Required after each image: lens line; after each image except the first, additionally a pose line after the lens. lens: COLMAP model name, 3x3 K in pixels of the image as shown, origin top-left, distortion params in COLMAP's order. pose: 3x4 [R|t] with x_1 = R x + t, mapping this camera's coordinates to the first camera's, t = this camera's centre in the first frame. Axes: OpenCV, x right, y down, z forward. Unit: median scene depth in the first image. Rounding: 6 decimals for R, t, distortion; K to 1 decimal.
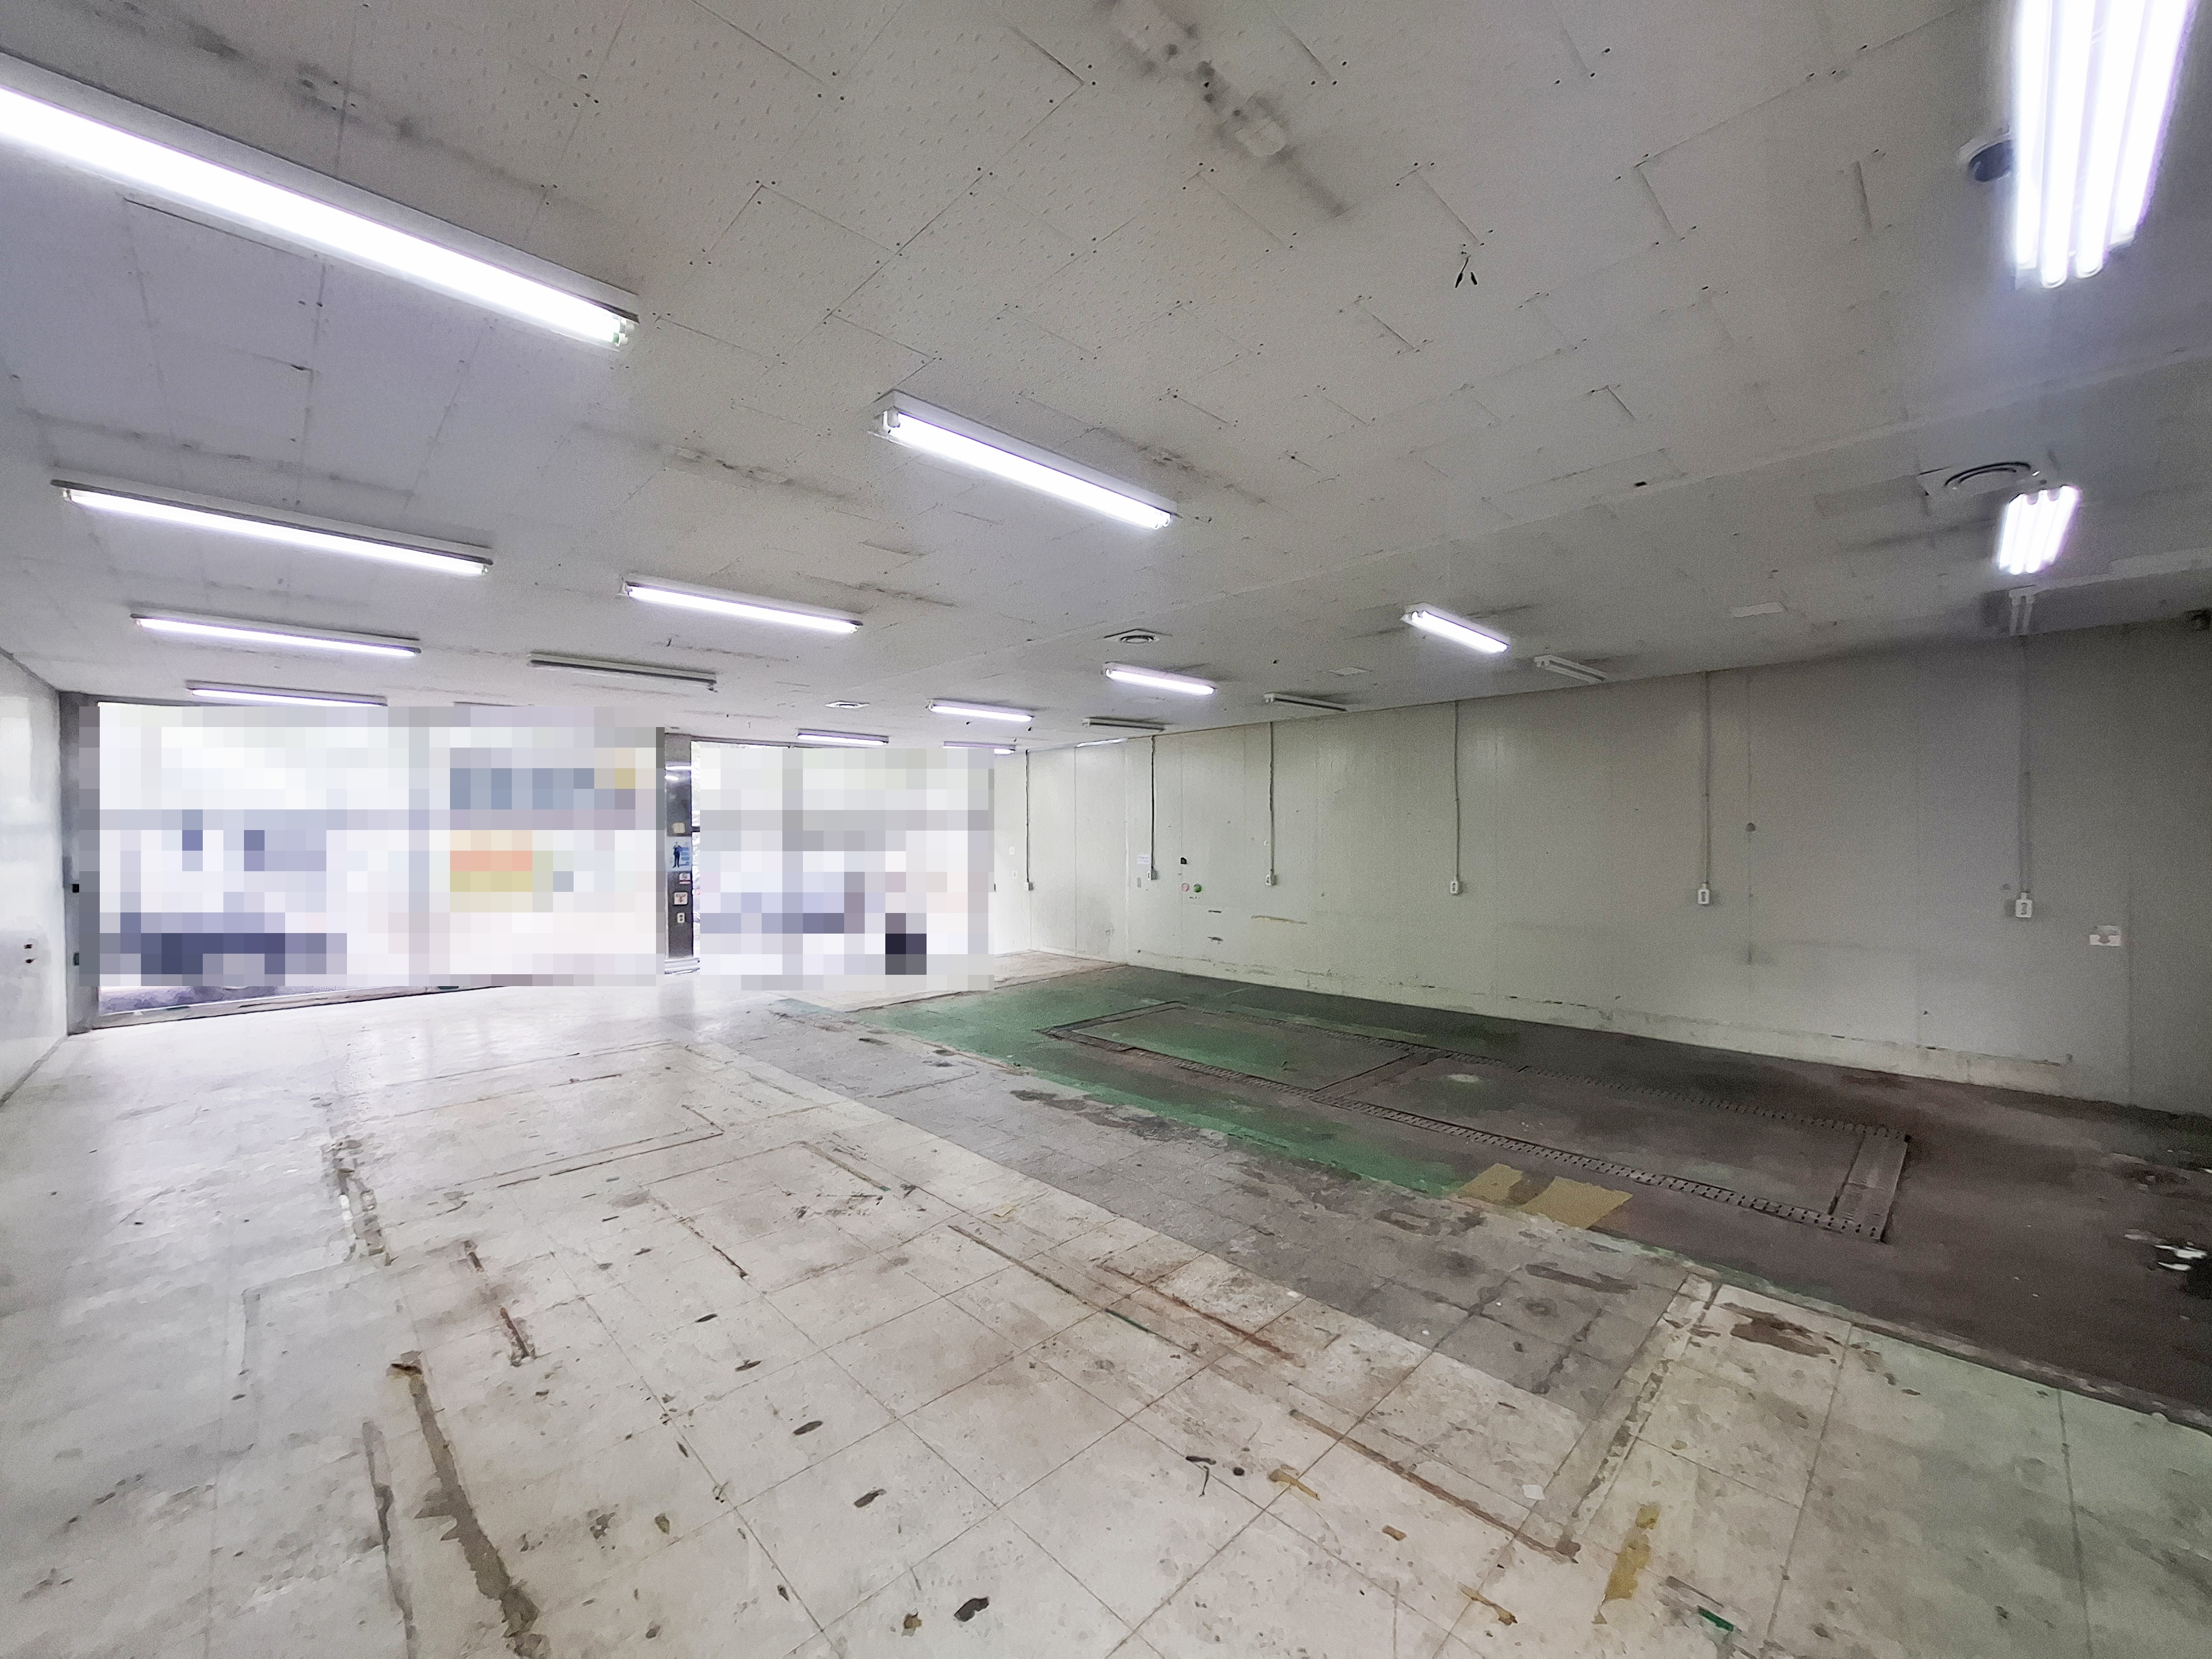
lens RADIAL K [[869.7, 0, 1097.8], [0, 869.7, 835.9], [0, 0, 1]] dist [-0.003689, -0.000031]
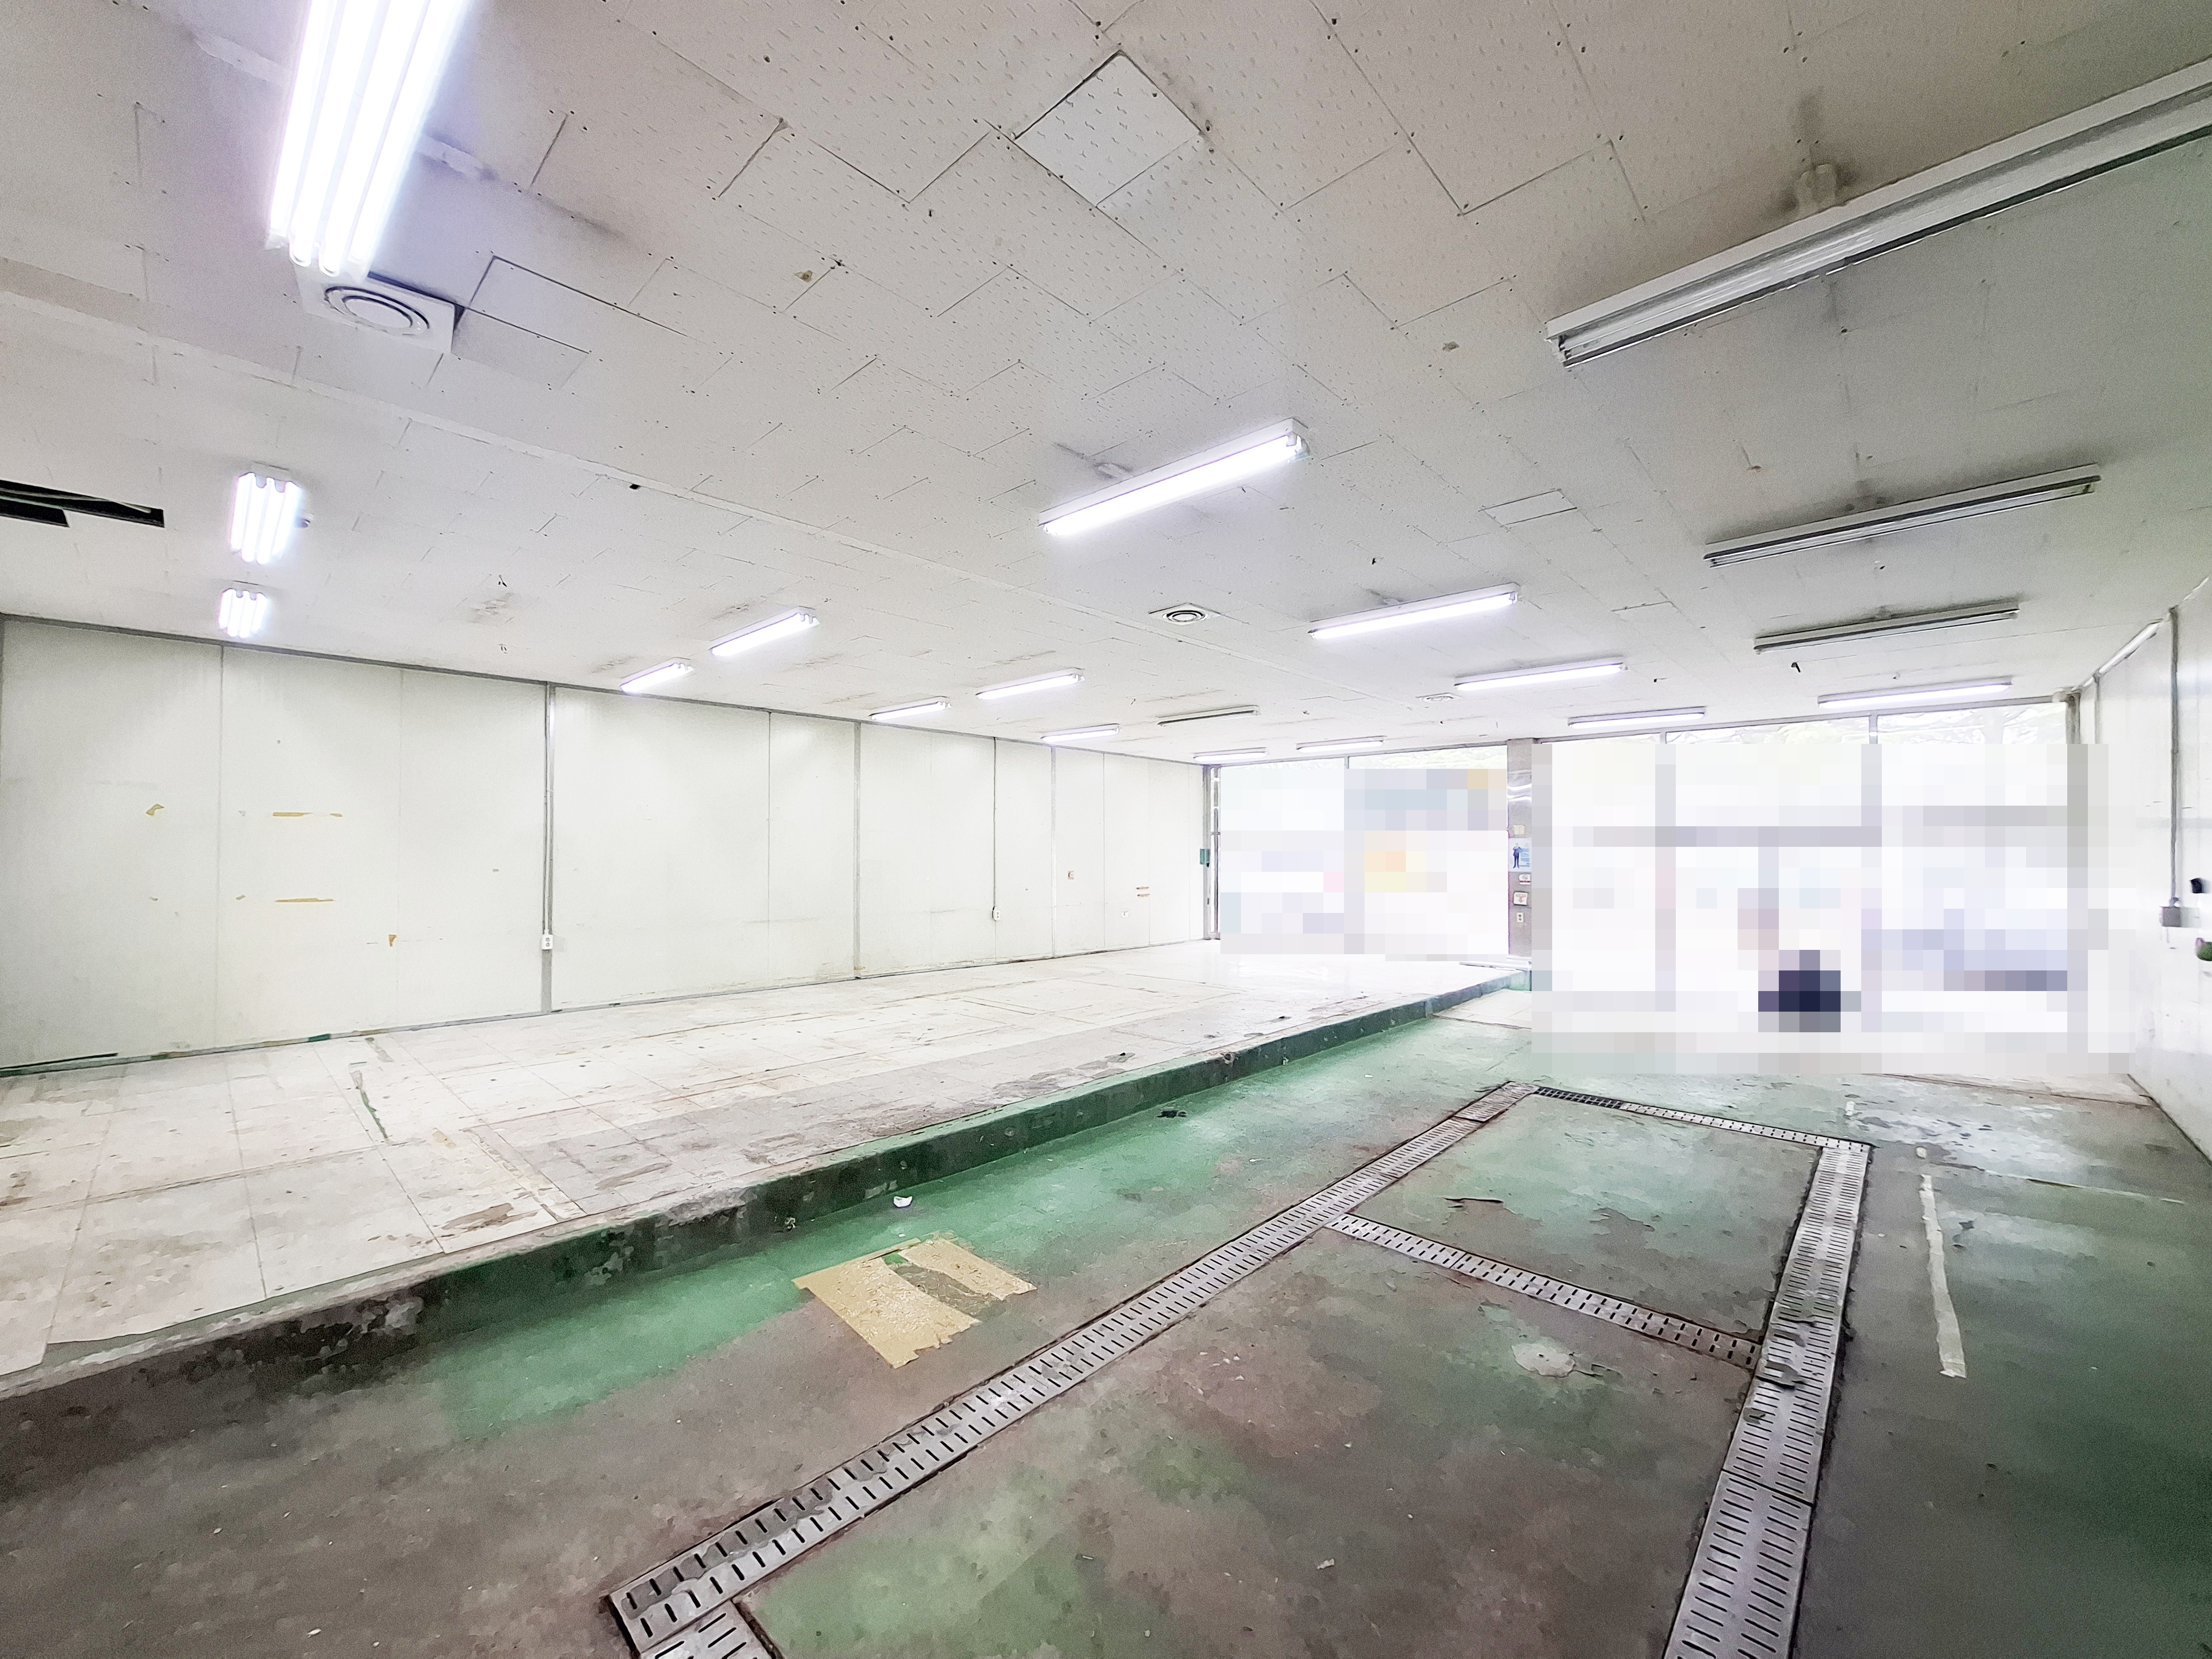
lens RADIAL K [[869.7, 0, 1108.5], [0, 869.7, 839.5], [0, 0, 1]] dist [-0.003689, -0.000031]
pose [[0.045261, -0.006172, -0.998956, 1.432337], [-0.006654, 0.999957, -0.006480, 0.033497], [0.998953, 0.006940, 0.045218, 1.274808]]
